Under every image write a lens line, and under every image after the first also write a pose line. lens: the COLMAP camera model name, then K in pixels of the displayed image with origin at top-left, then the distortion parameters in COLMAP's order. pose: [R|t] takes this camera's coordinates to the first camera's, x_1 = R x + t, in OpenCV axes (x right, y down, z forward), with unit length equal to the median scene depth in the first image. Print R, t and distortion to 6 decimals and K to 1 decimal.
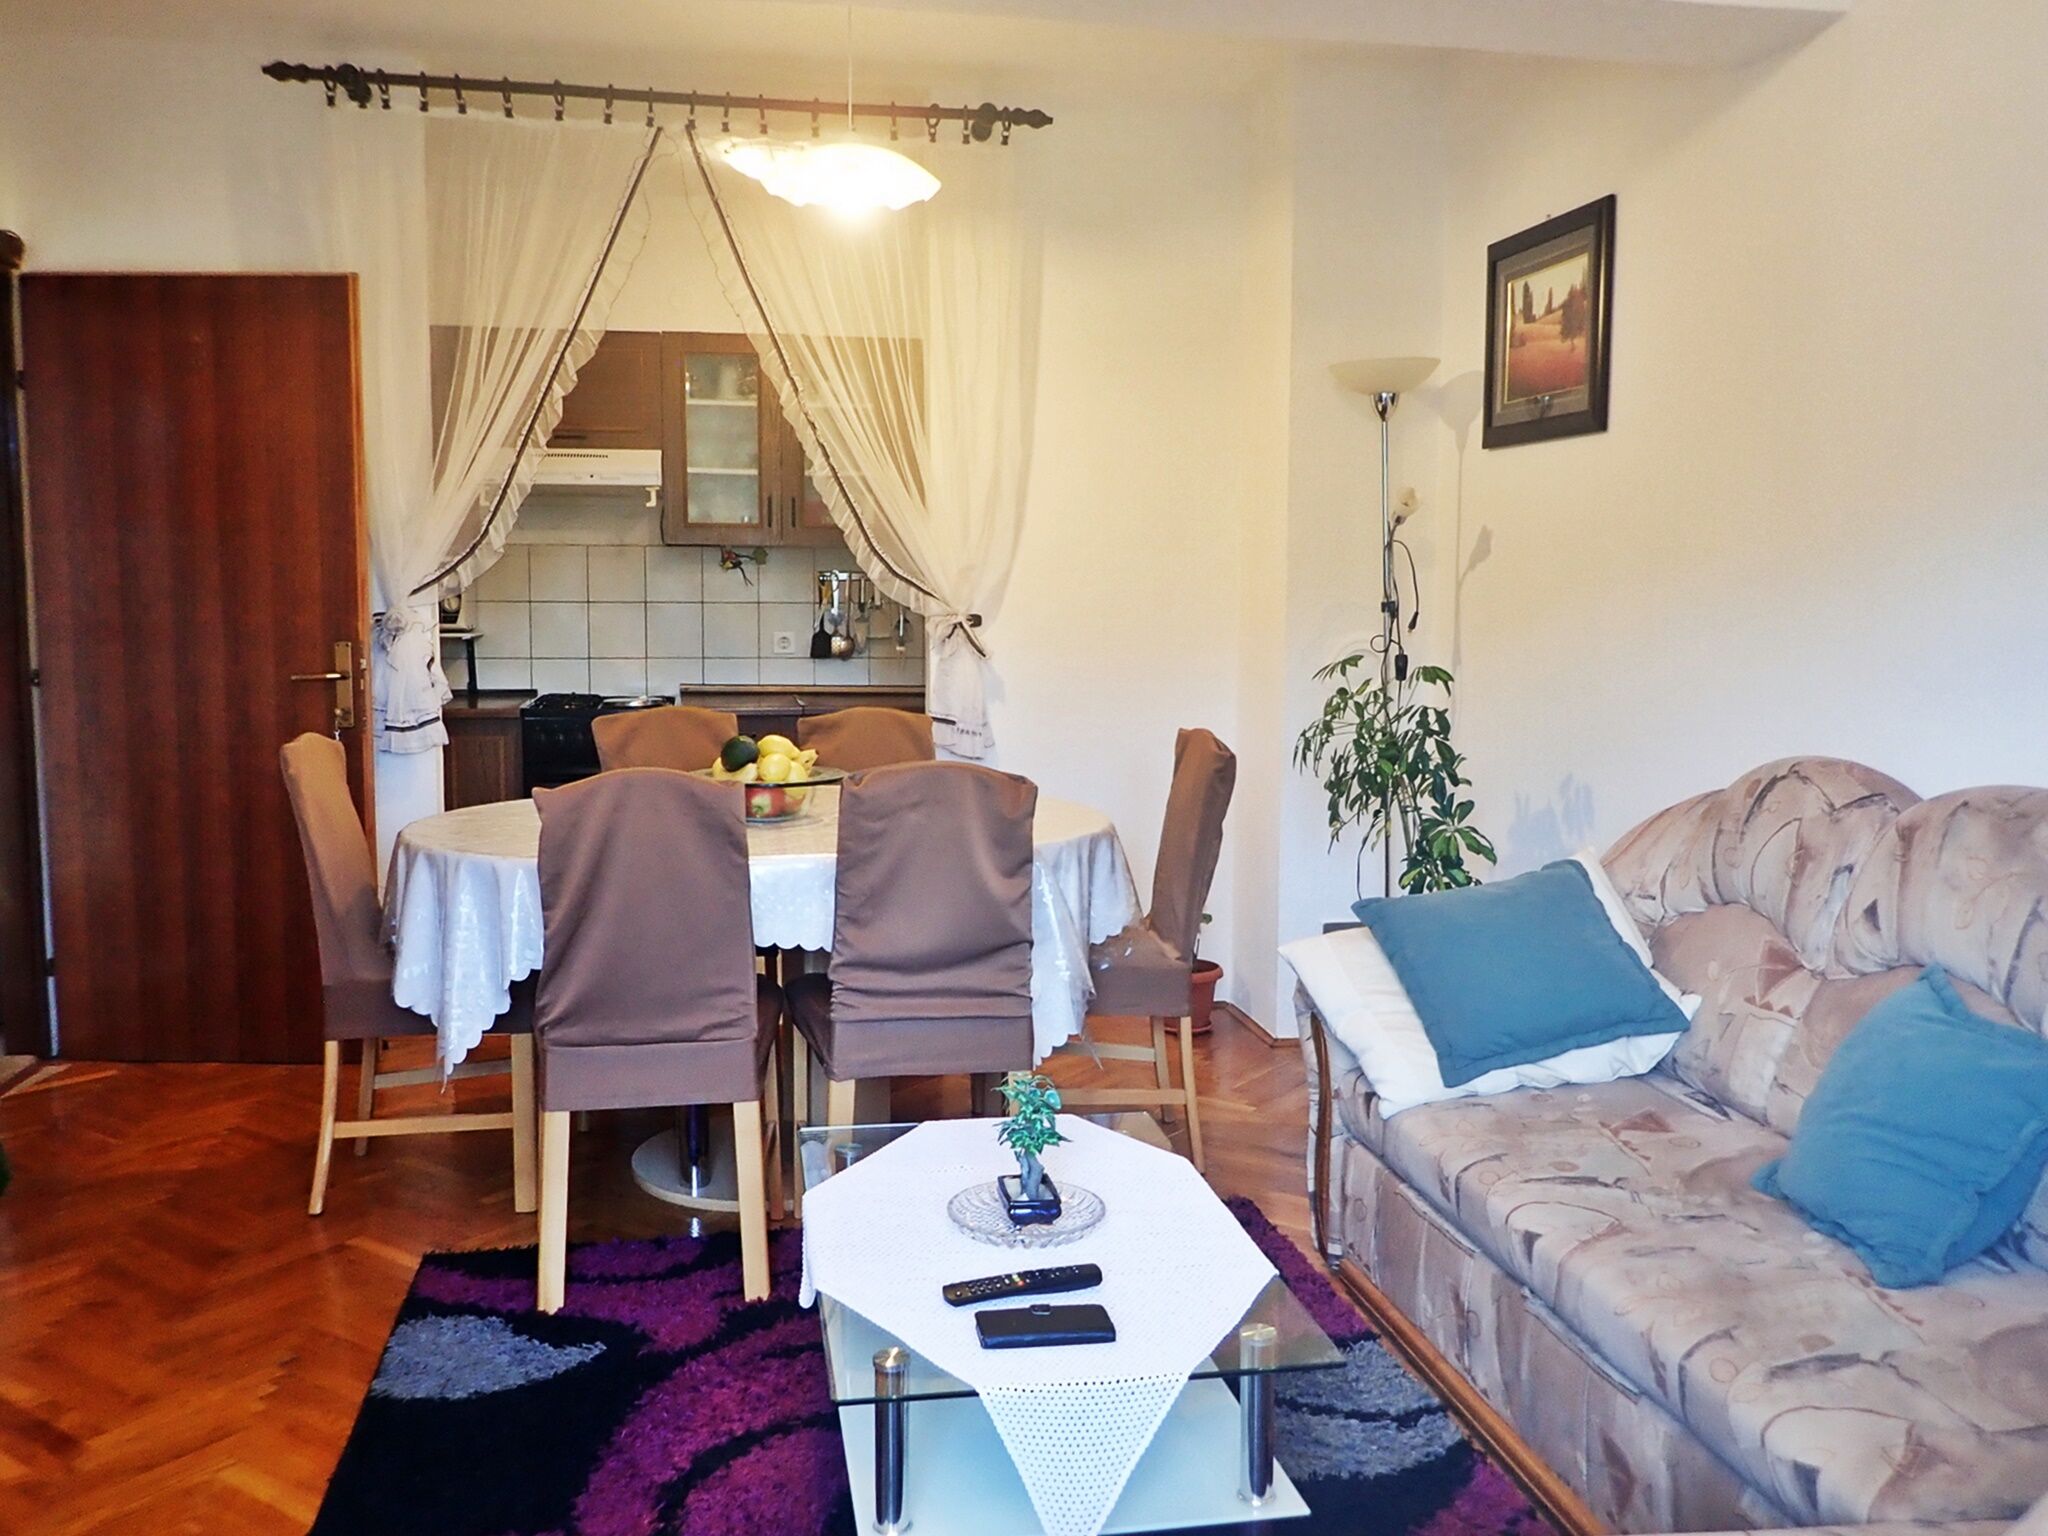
lens RADIAL K [[1555.4, 0, 1028.7], [0, 1555.4, 754.5], [0, 0, 1]] dist [-0.009529, -0.012200]
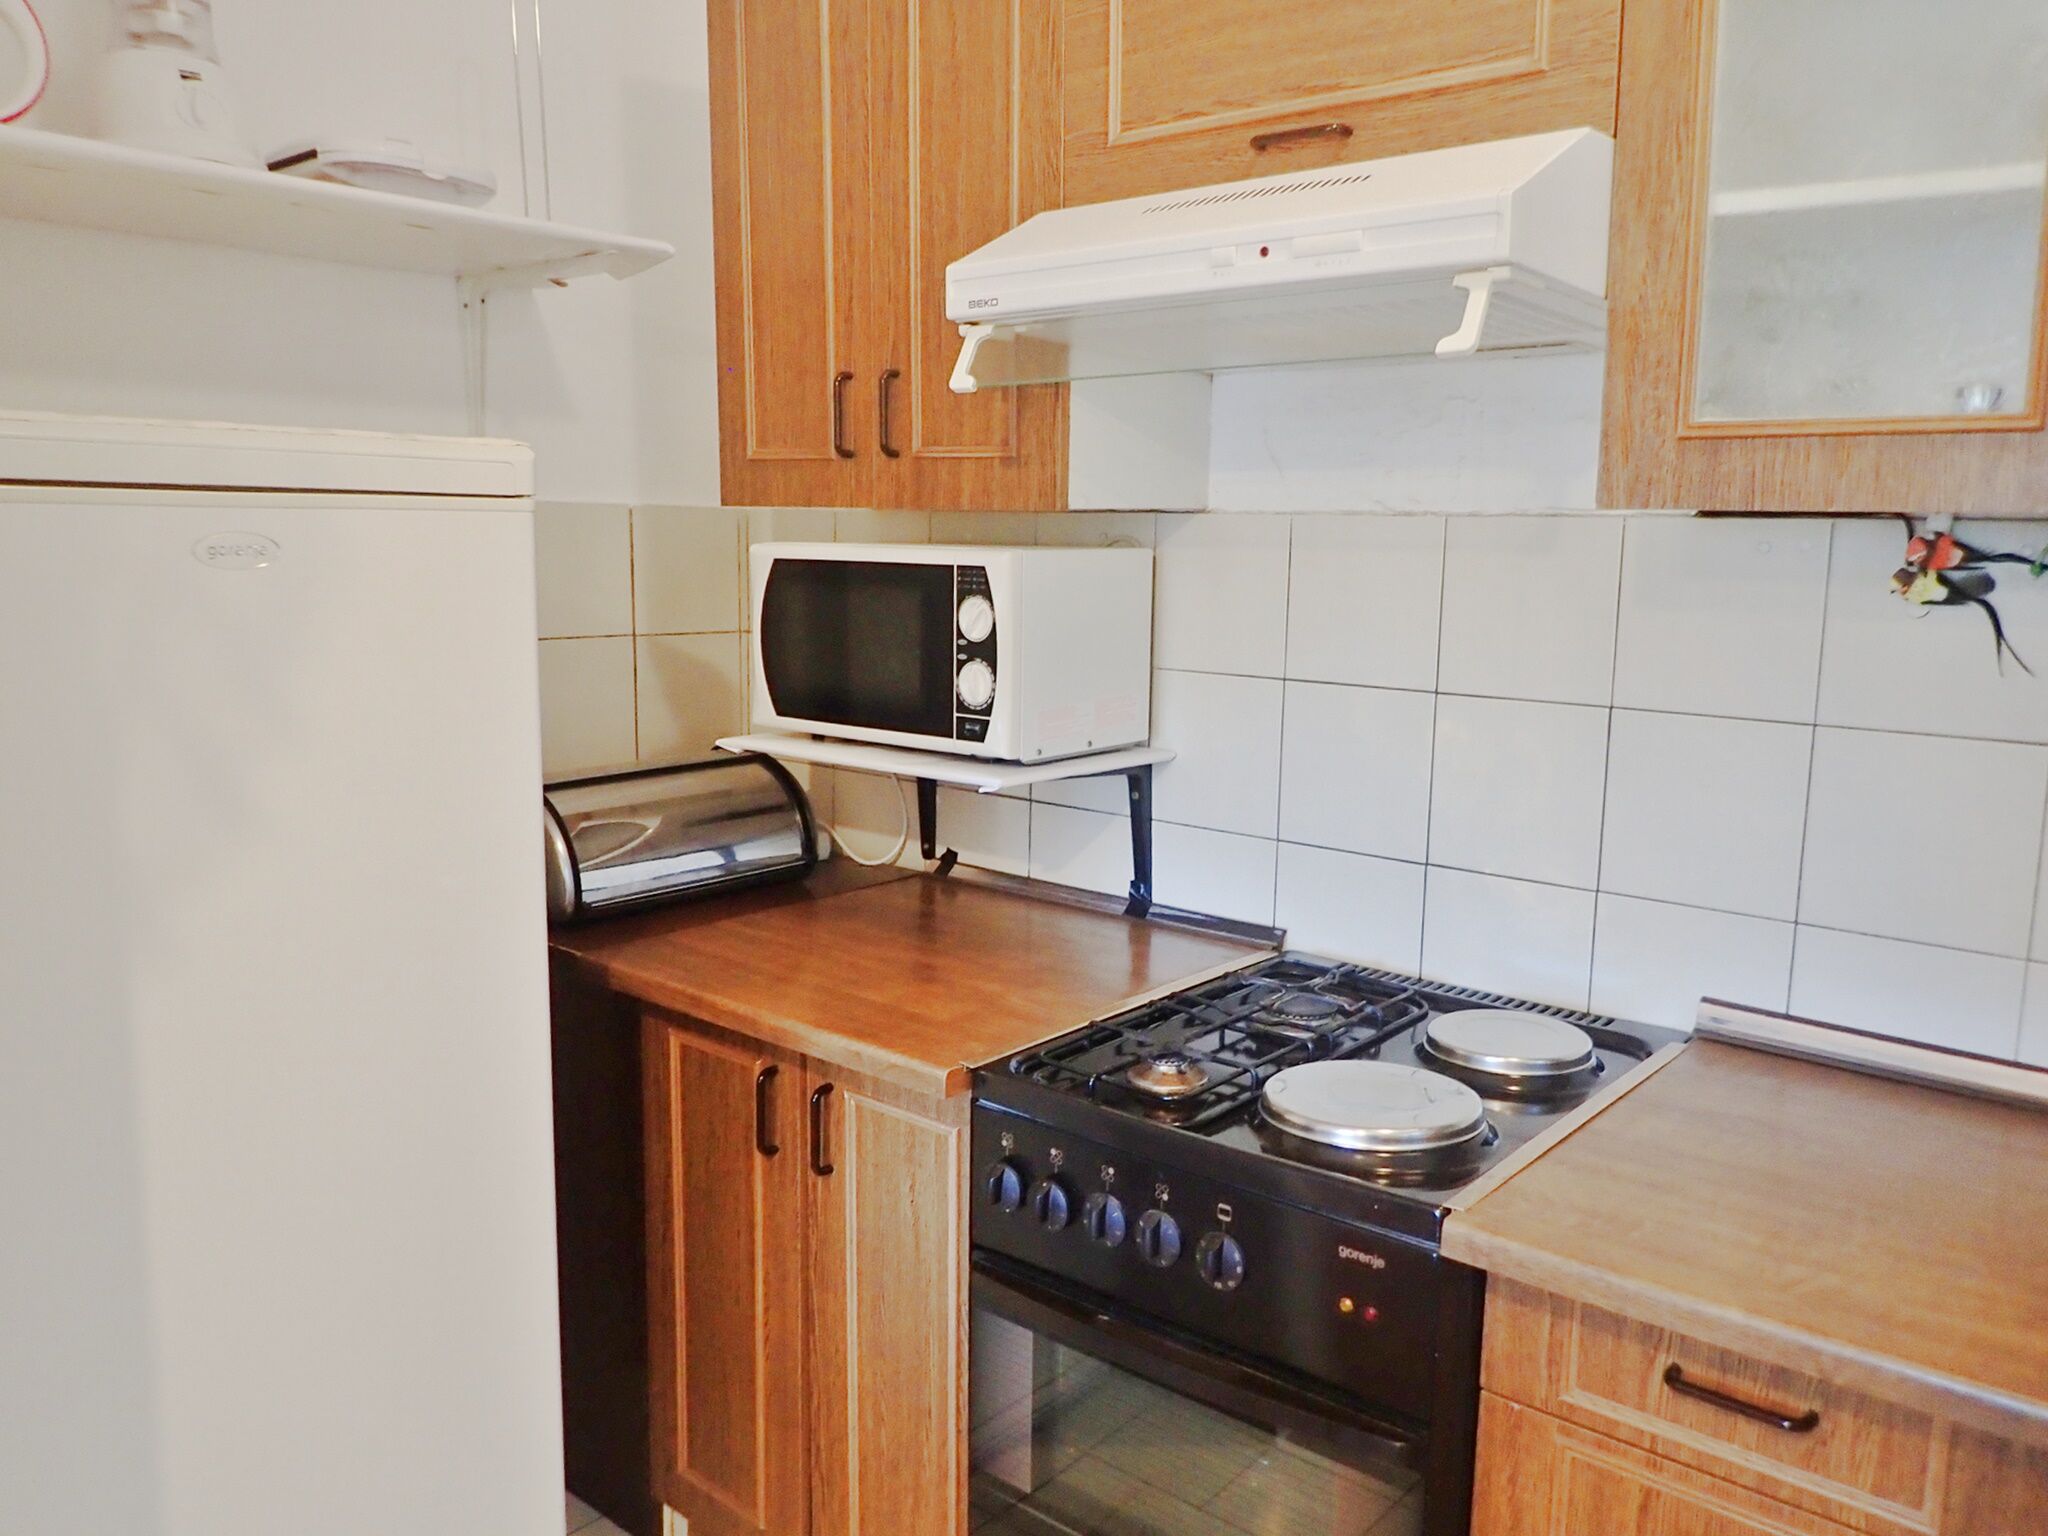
lens RADIAL K [[1555.4, 0, 1022.9], [0, 1555.4, 765.0], [0, 0, 1]] dist [-0.009529, -0.012200]
pose [[0.624369, 0.116099, -0.772453, -0.085381], [-0.096280, 0.992791, 0.071392, -0.097768], [0.775173, 0.029797, 0.631046, 0.729863]]
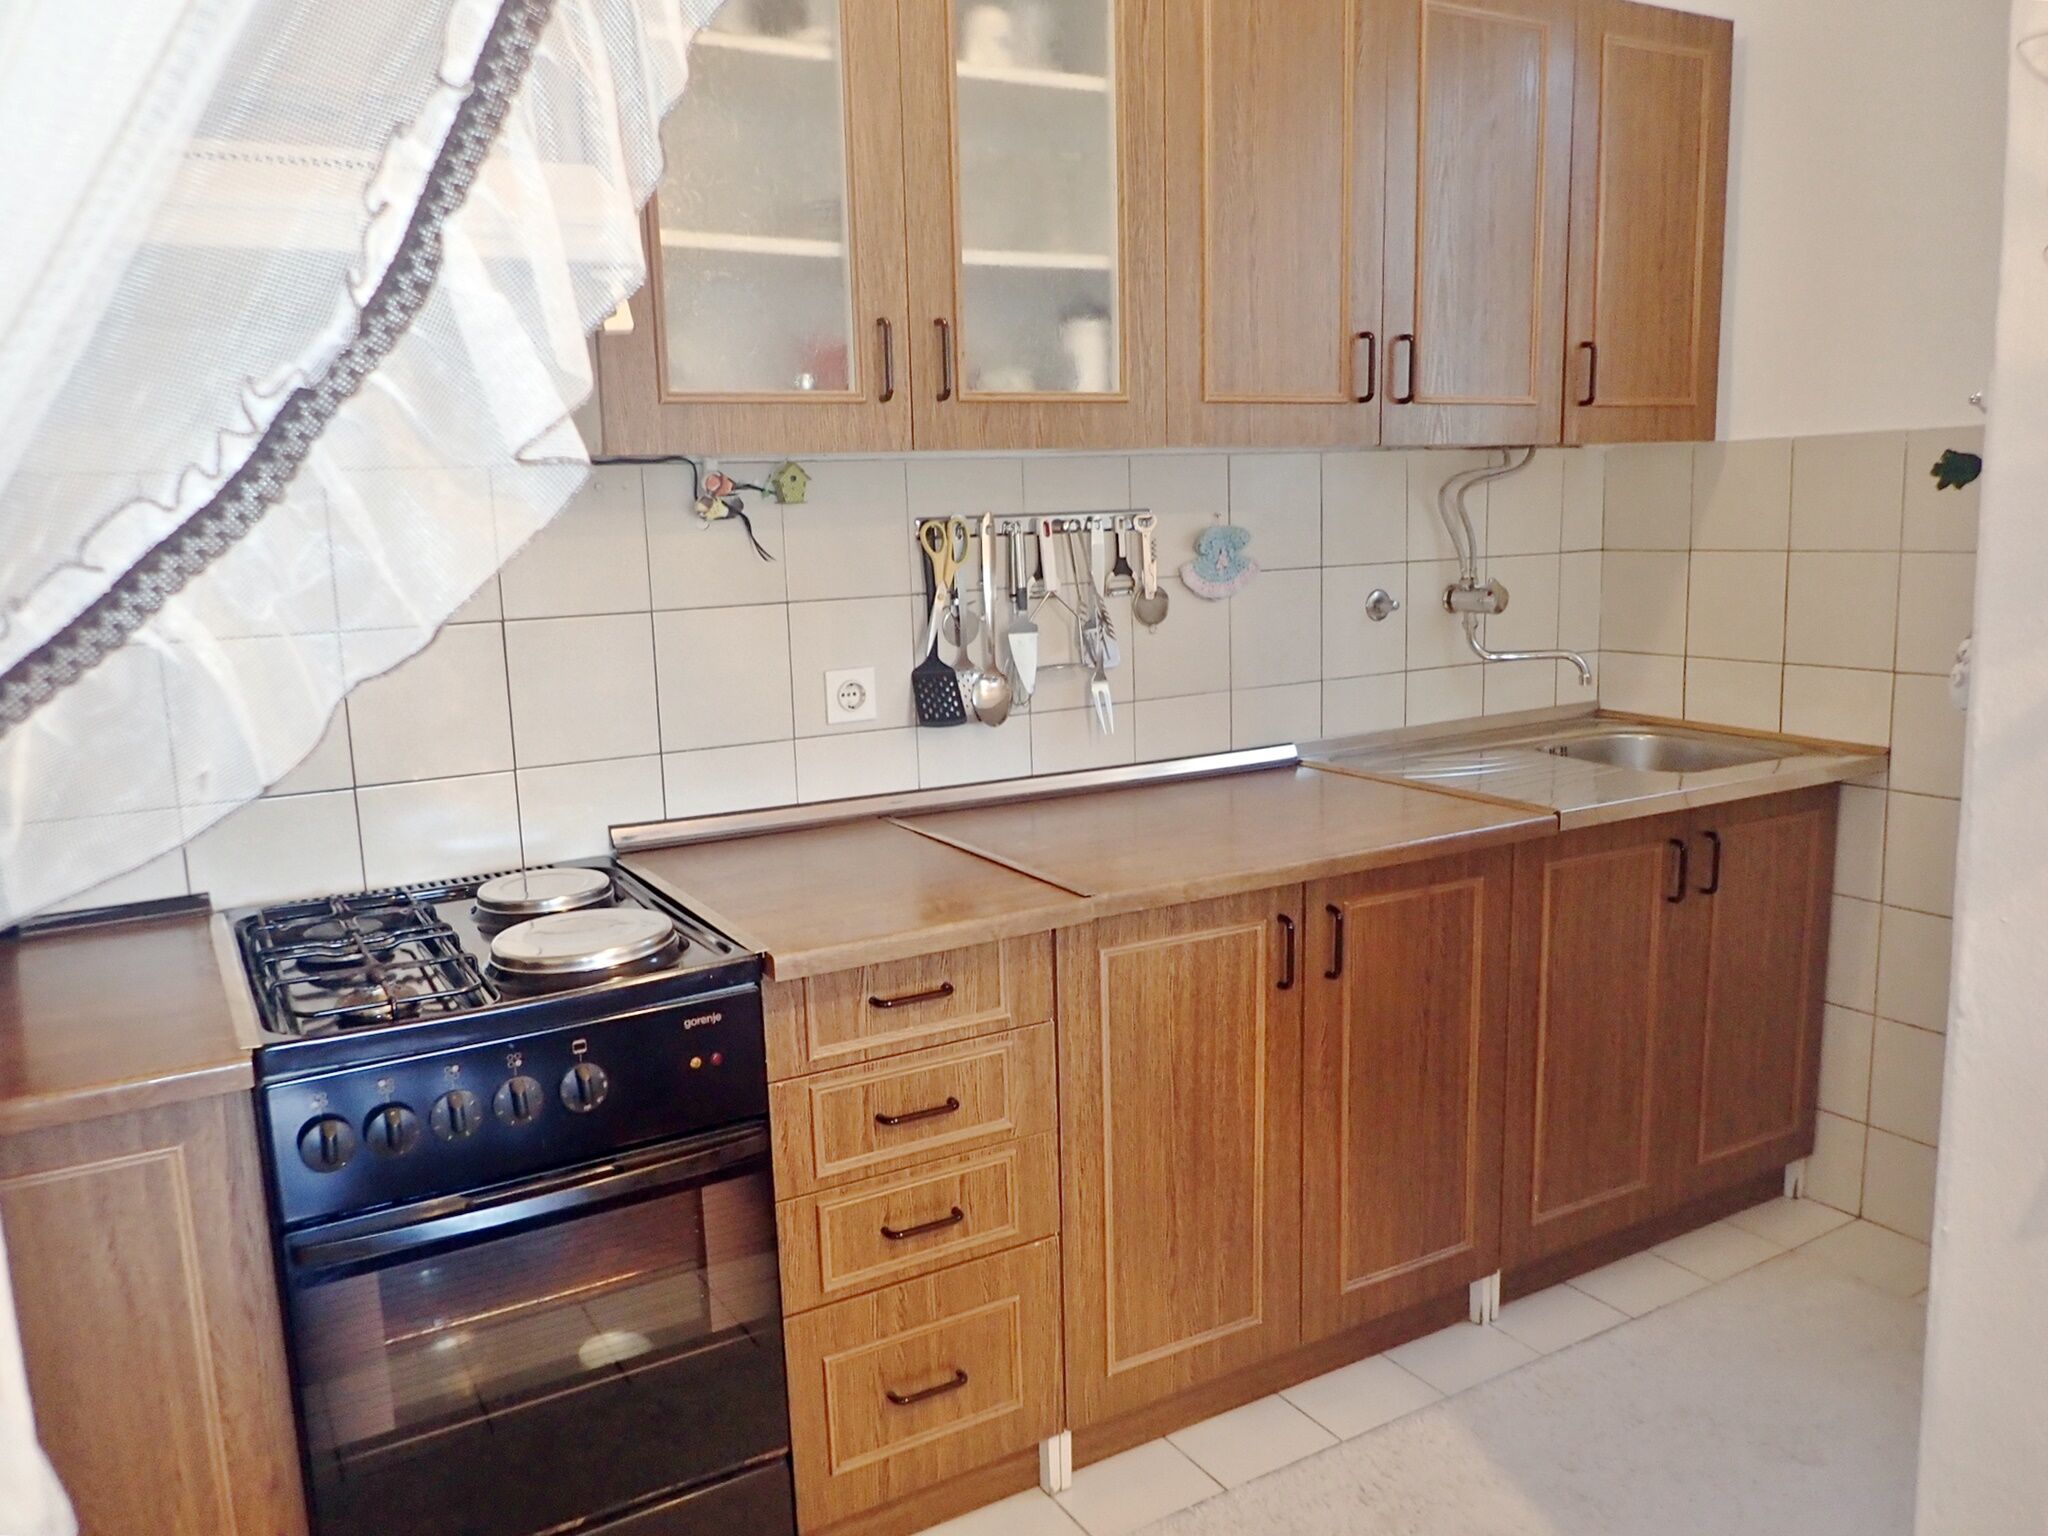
lens RADIAL K [[1490.4, 0, 1018.1], [0, 1490.4, 766.8], [0, 0, 1]] dist [0.008268, -0.006709]
pose [[0.946434, -0.092516, 0.309360, -0.244339], [0.073334, 0.994625, 0.073094, -0.080483], [-0.314460, -0.046492, 0.948132, 0.626936]]
